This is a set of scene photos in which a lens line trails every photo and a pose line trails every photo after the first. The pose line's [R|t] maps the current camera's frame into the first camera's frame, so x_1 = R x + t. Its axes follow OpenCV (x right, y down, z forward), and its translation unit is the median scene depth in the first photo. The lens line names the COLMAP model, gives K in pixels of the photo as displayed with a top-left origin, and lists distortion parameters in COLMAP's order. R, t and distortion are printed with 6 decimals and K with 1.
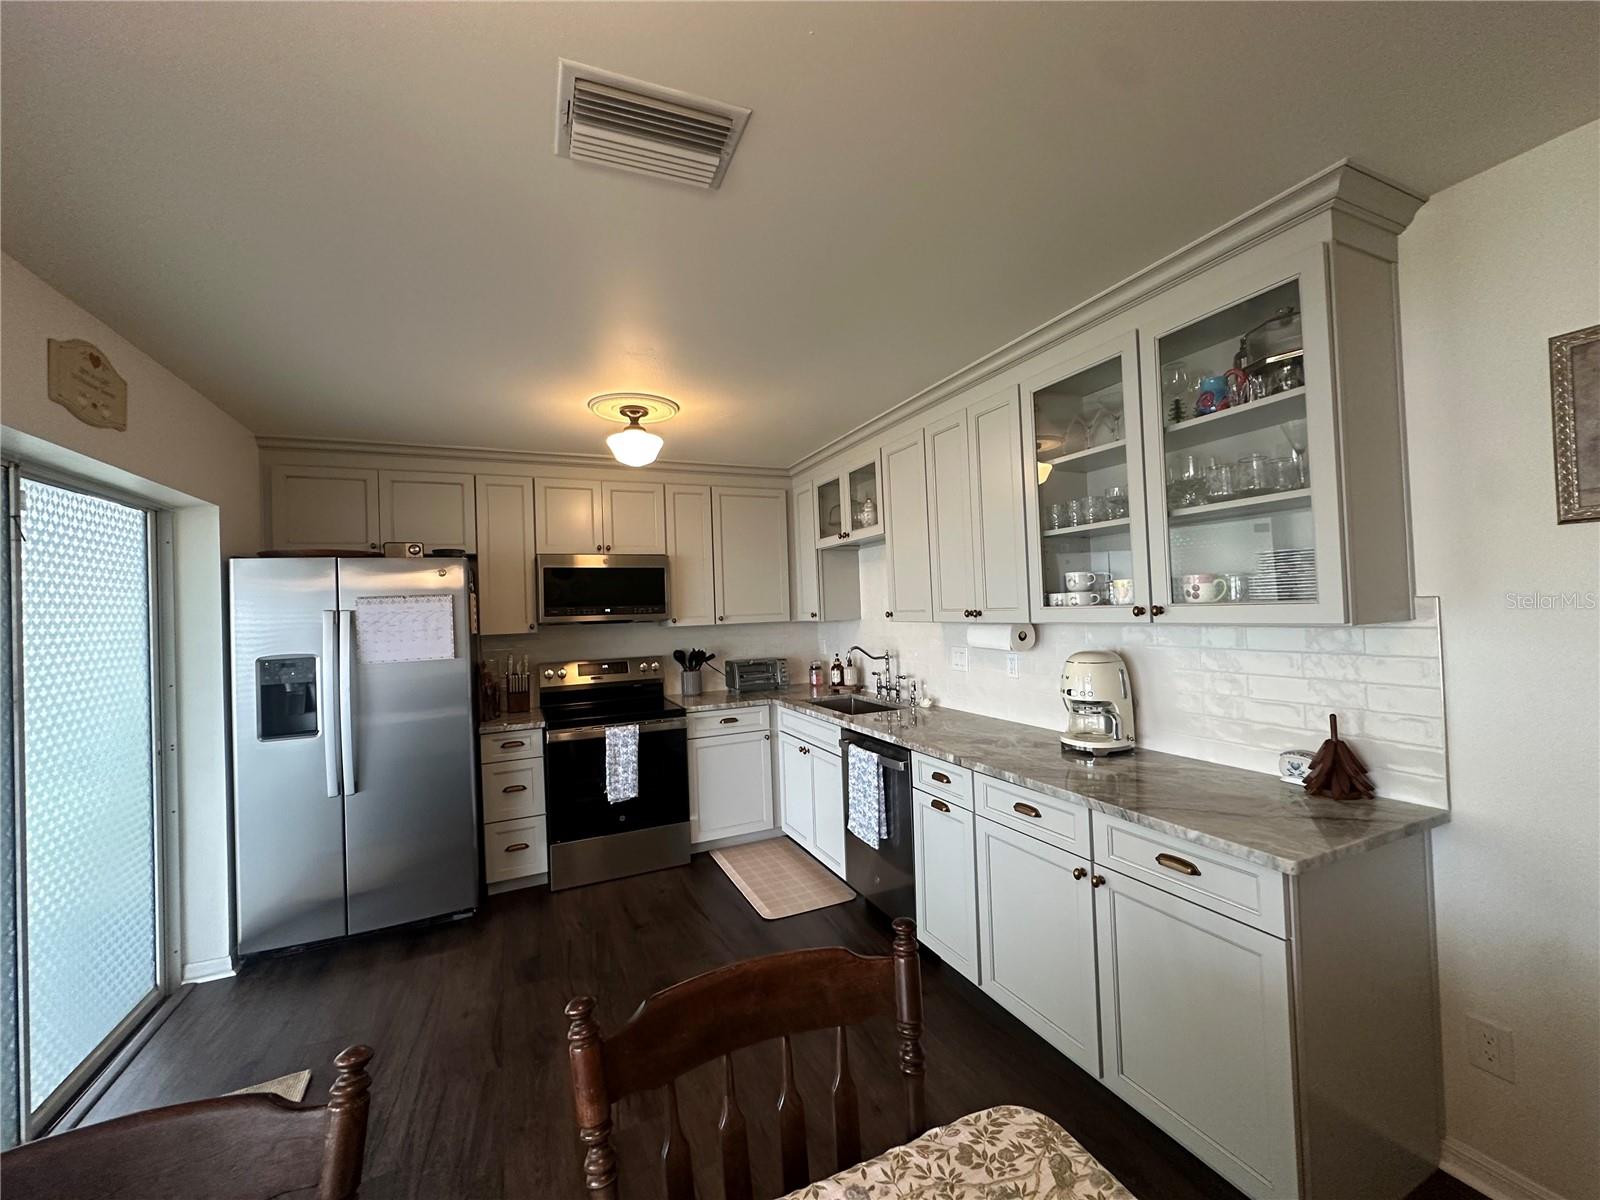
lens RADIAL K [[635.8, 0, 801.2], [0, 635.8, 597.3], [0, 0, 1]] dist [-0.000797, 0.000115]
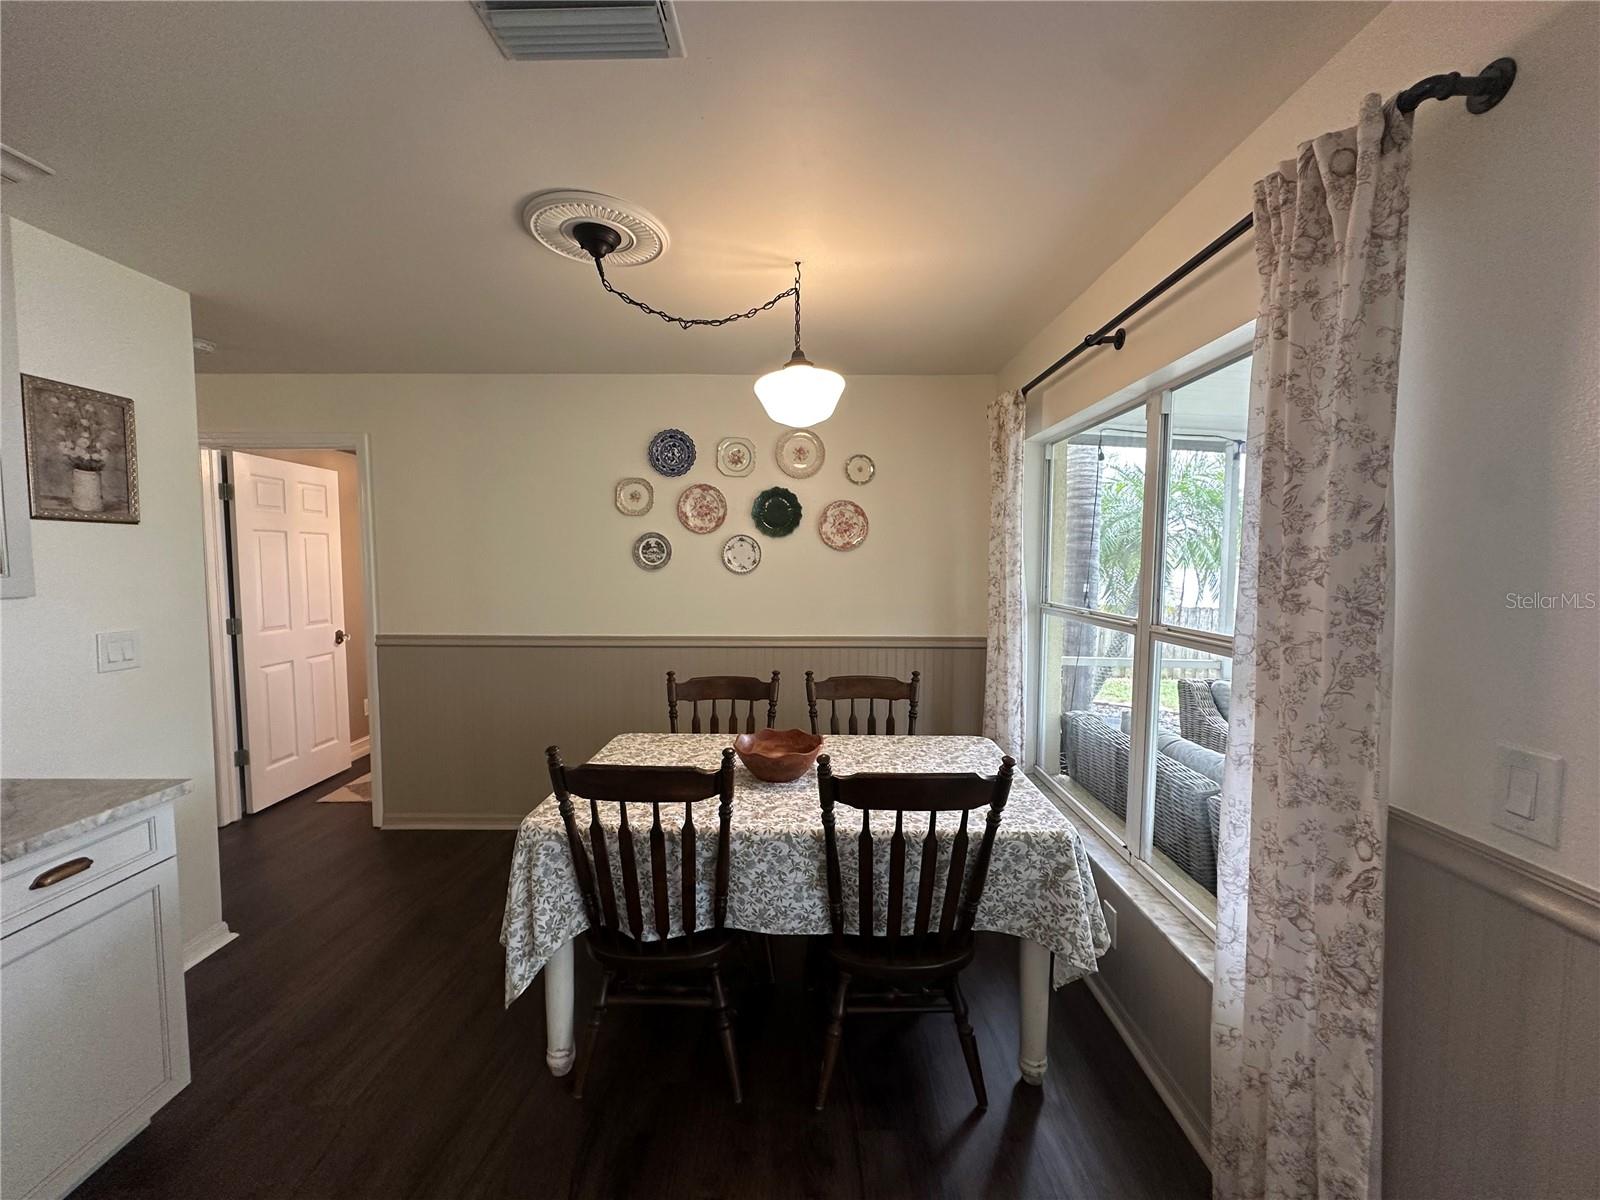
lens RADIAL K [[635.8, 0, 801.2], [0, 635.8, 597.3], [0, 0, 1]] dist [-0.000797, 0.000115]
pose [[-0.906651, 0.009820, 0.421767, -0.325475], [0.025991, 0.999130, 0.032608, 0.018273], [-0.421080, 0.040526, -0.906118, 0.625052]]
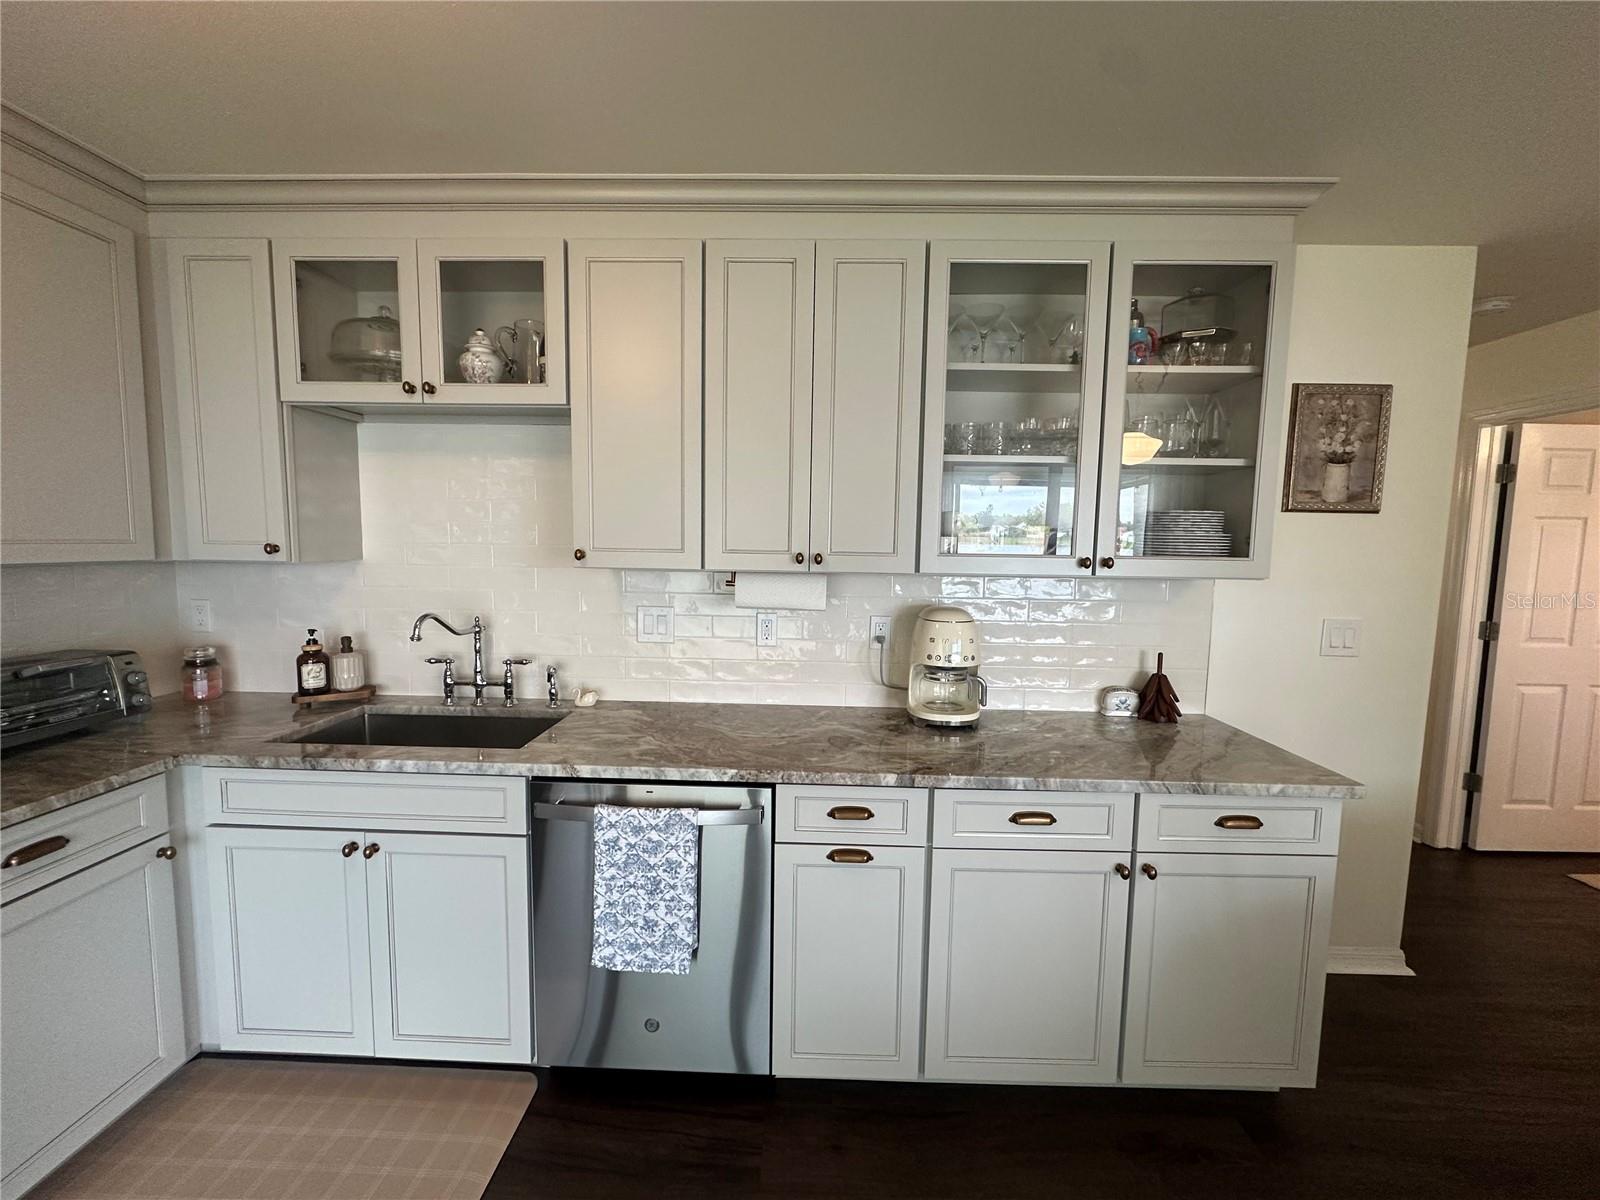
lens RADIAL K [[635.8, 0, 801.2], [0, 635.8, 597.3], [0, 0, 1]] dist [-0.000797, 0.000115]
pose [[0.436577, -0.034158, 0.899018, -0.269233], [-0.047824, 0.996985, 0.061104, 0.020090], [-0.898395, -0.069671, 0.433628, 0.559441]]
